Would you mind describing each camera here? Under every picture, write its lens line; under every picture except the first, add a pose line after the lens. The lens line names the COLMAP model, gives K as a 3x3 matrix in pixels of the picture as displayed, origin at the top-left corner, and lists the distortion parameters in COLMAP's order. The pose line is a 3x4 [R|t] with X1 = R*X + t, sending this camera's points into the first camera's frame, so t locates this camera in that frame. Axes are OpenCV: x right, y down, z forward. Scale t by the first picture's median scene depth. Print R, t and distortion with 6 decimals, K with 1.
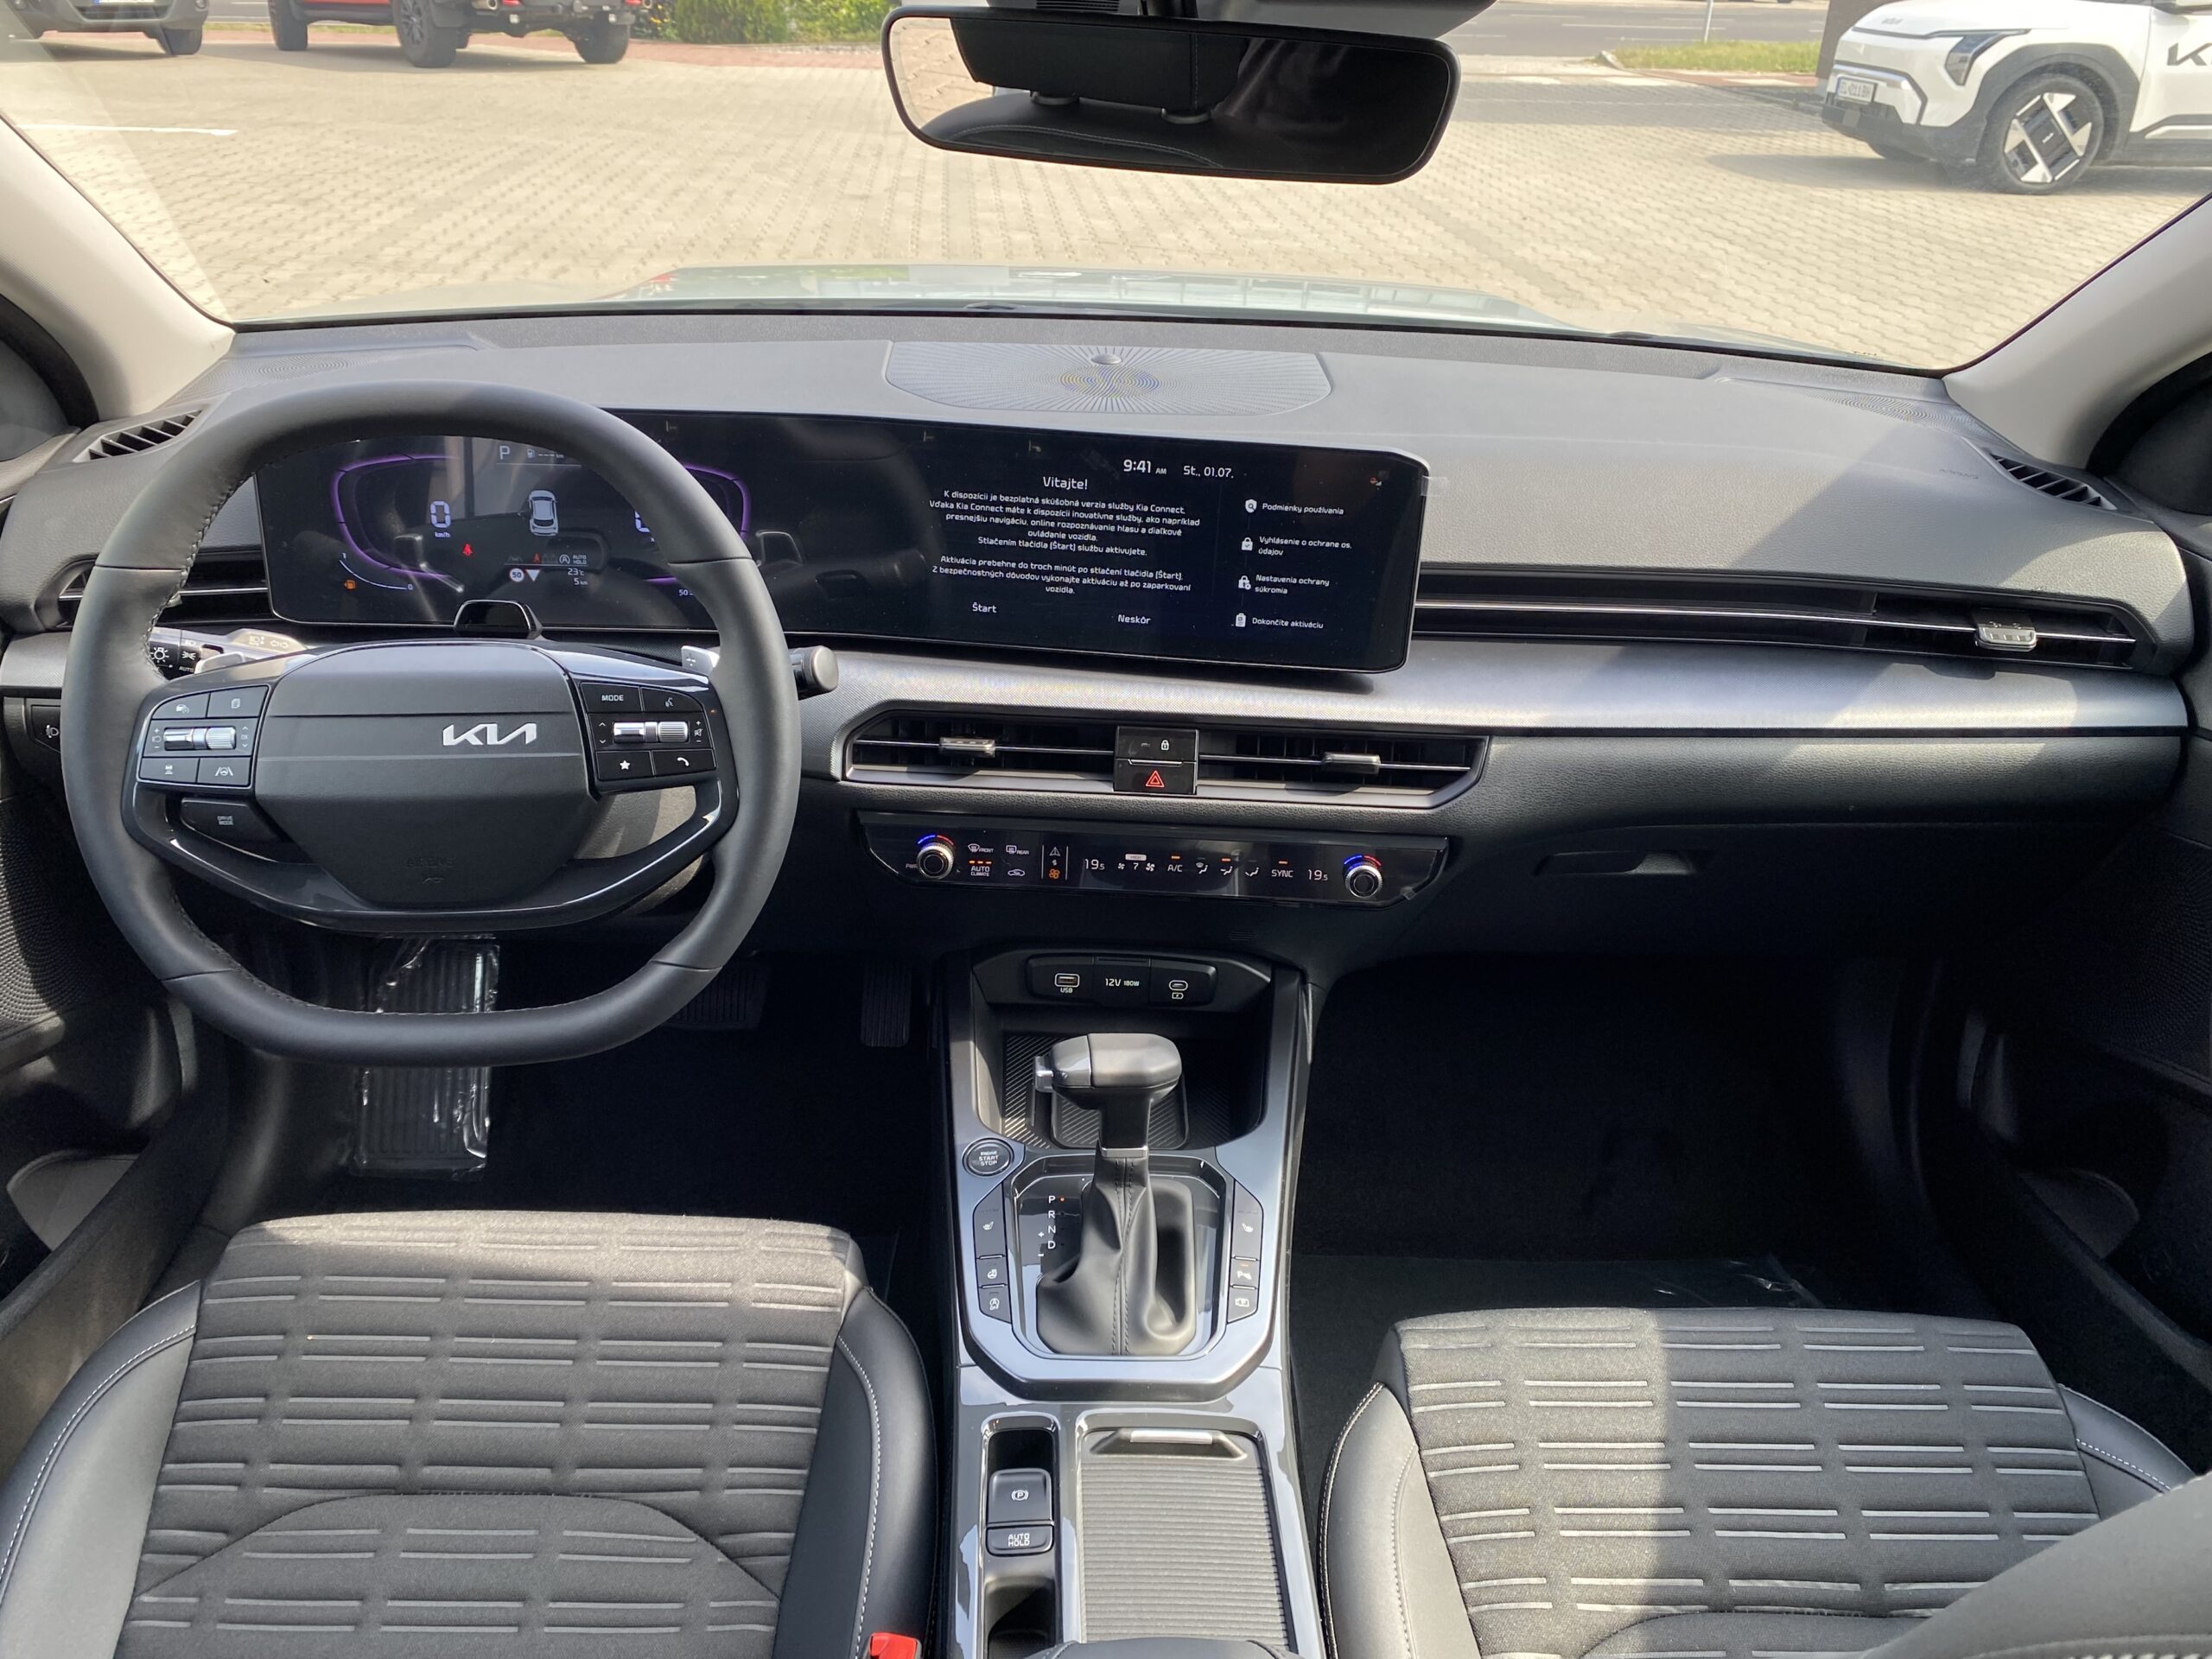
lens RADIAL K [[1760.8, 0, 1108.3], [0, 1760.8, 813.6], [0, 0, 1]] dist [0.033015, -0.000376]
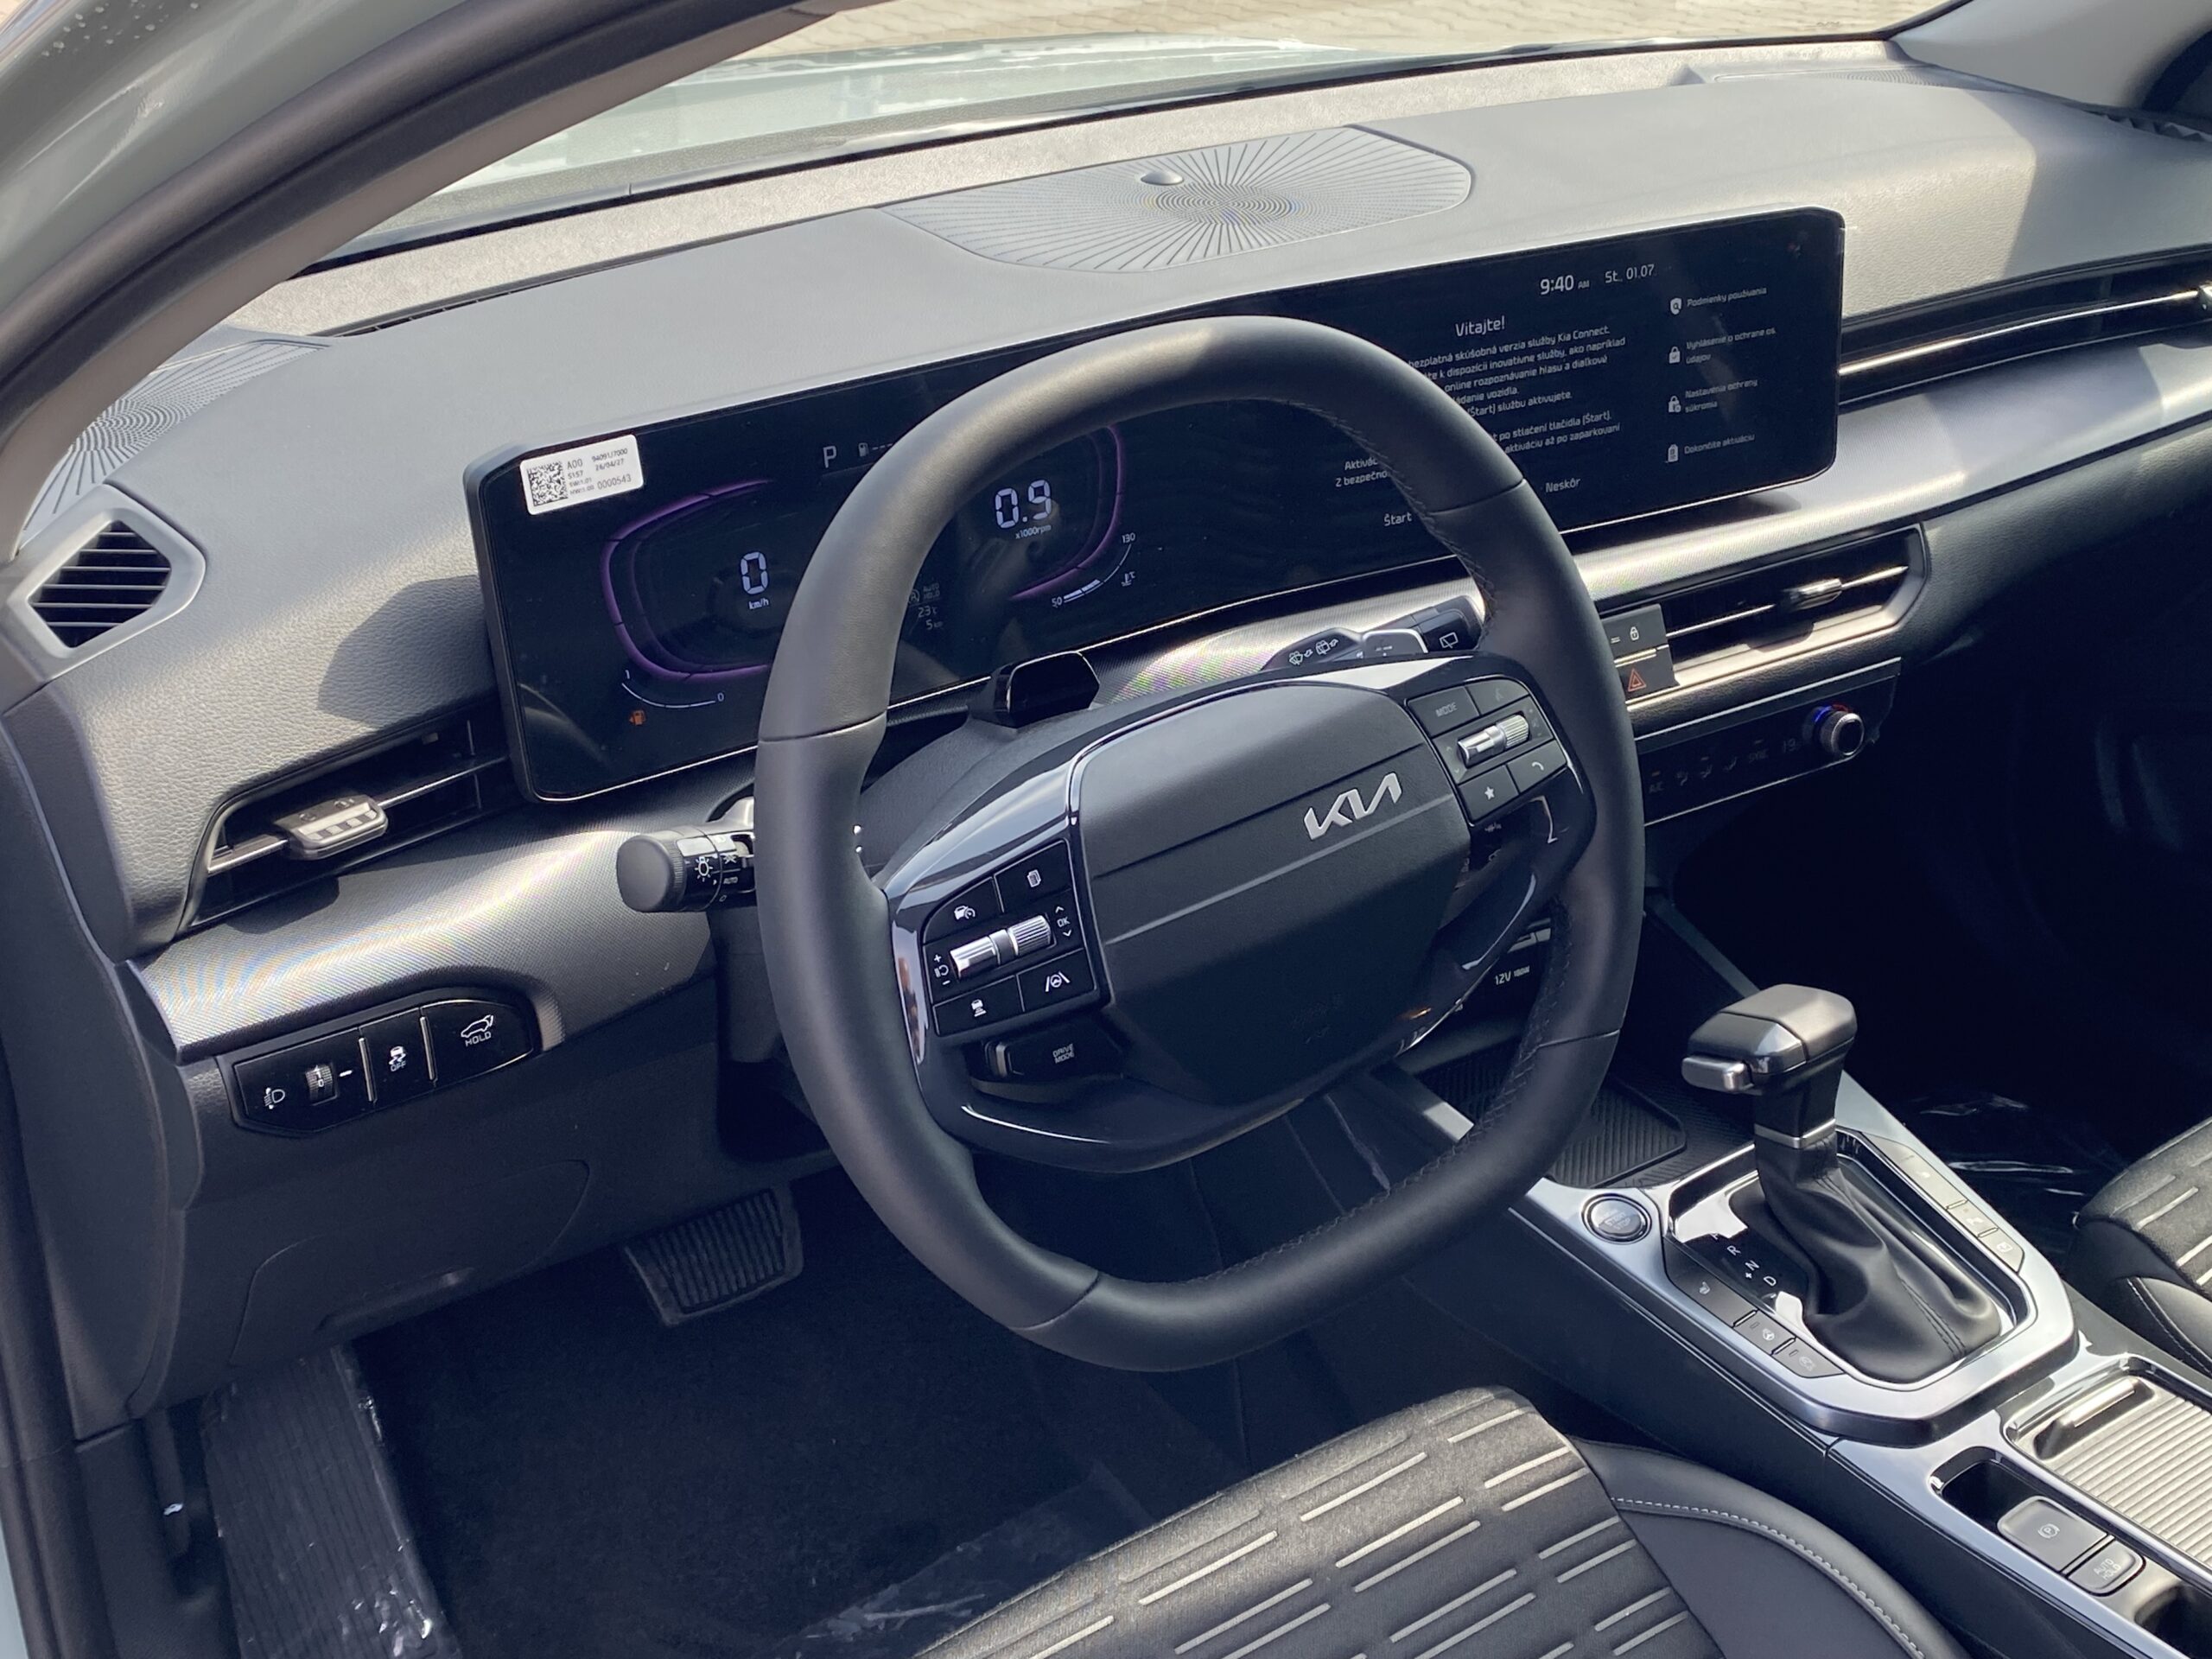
lens RADIAL K [[2609.1, 0, 1107.2], [0, 2609.1, 840.1], [0, 0, 1]] dist [0.034013, 0.000000]
pose [[0.824816, -0.295281, 0.482170, -0.752164], [0.291746, 0.952765, 0.084403, -0.118822], [-0.484317, 0.071055, 0.872003, 0.121997]]
